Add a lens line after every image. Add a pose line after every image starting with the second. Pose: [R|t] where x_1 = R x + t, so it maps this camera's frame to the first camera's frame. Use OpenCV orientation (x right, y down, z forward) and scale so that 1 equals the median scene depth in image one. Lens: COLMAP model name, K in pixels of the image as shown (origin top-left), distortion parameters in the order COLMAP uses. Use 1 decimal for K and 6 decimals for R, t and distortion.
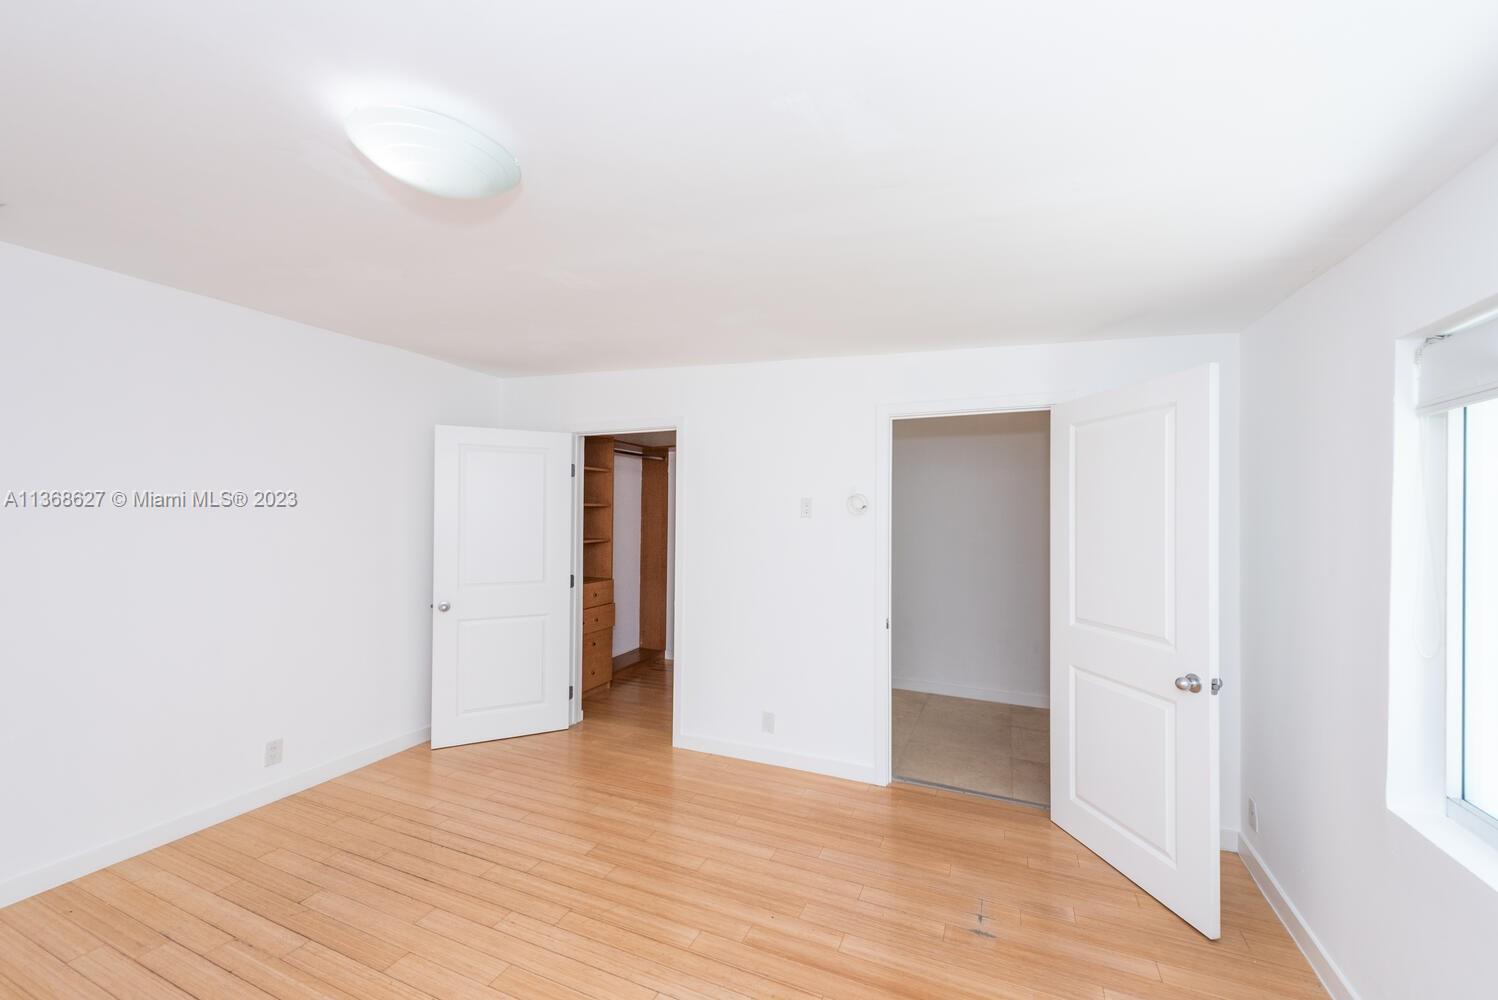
lens RADIAL K [[585.5, 0, 749.2], [0, 585.5, 502.4], [0, 0, 1]] dist [0.012671, -0.003409]
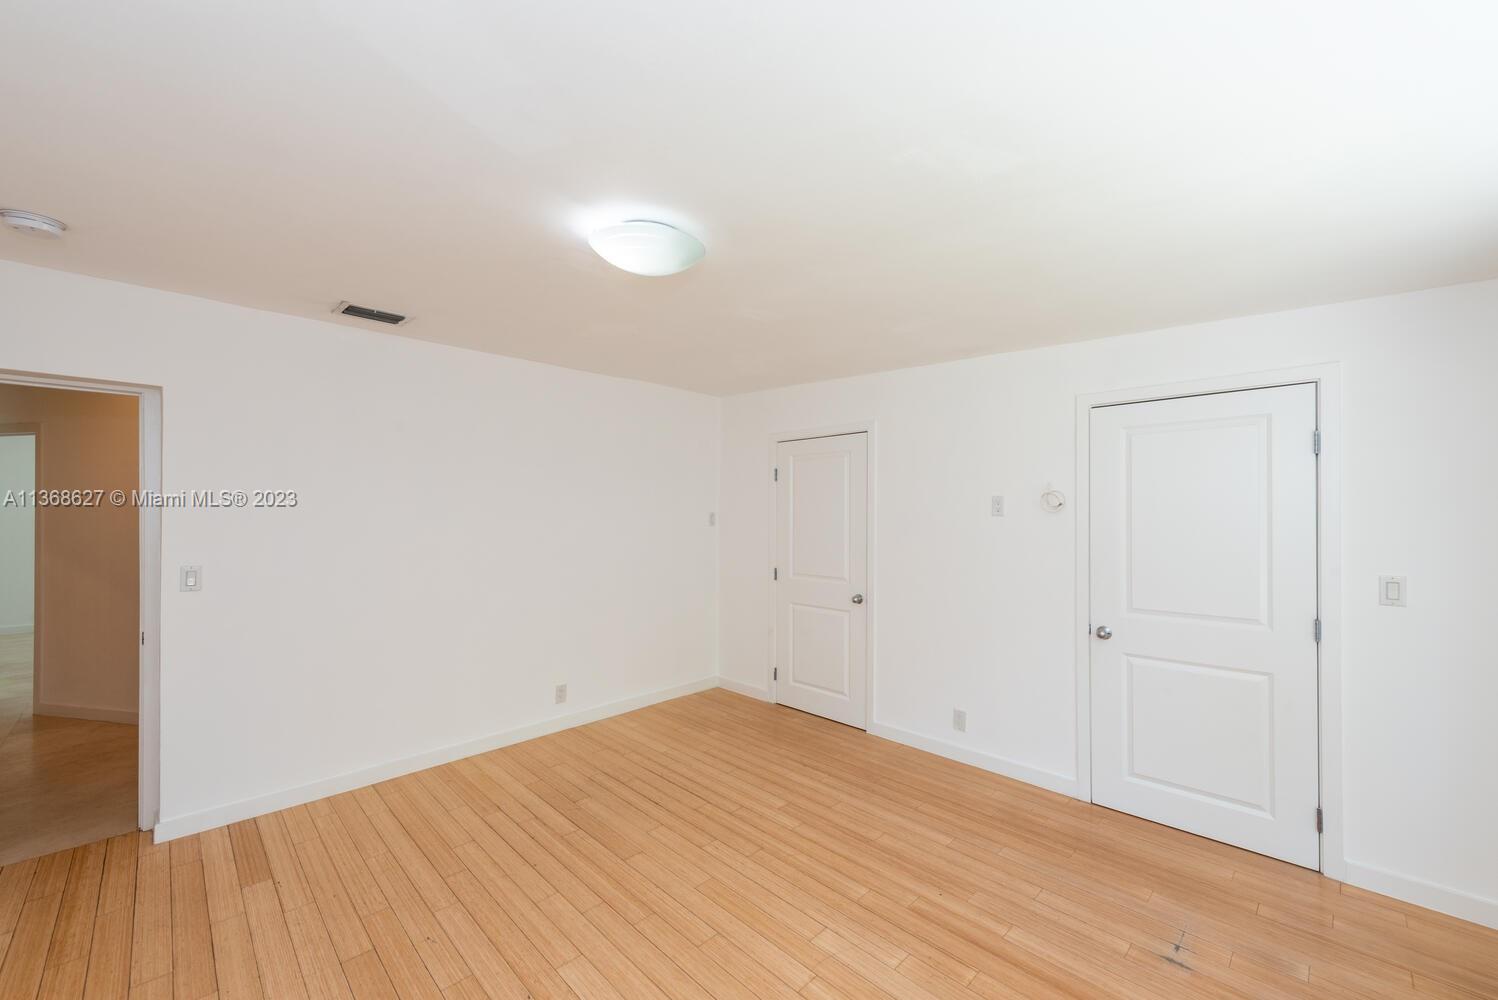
lens RADIAL K [[585.5, 0, 754.2], [0, 585.5, 505.4], [0, 0, 1]] dist [0.012671, -0.003409]
pose [[0.932060, -0.010909, -0.362139, 0.108861], [0.013185, 0.999906, 0.003812, -0.002162], [0.362063, -0.008328, 0.932116, -0.092927]]
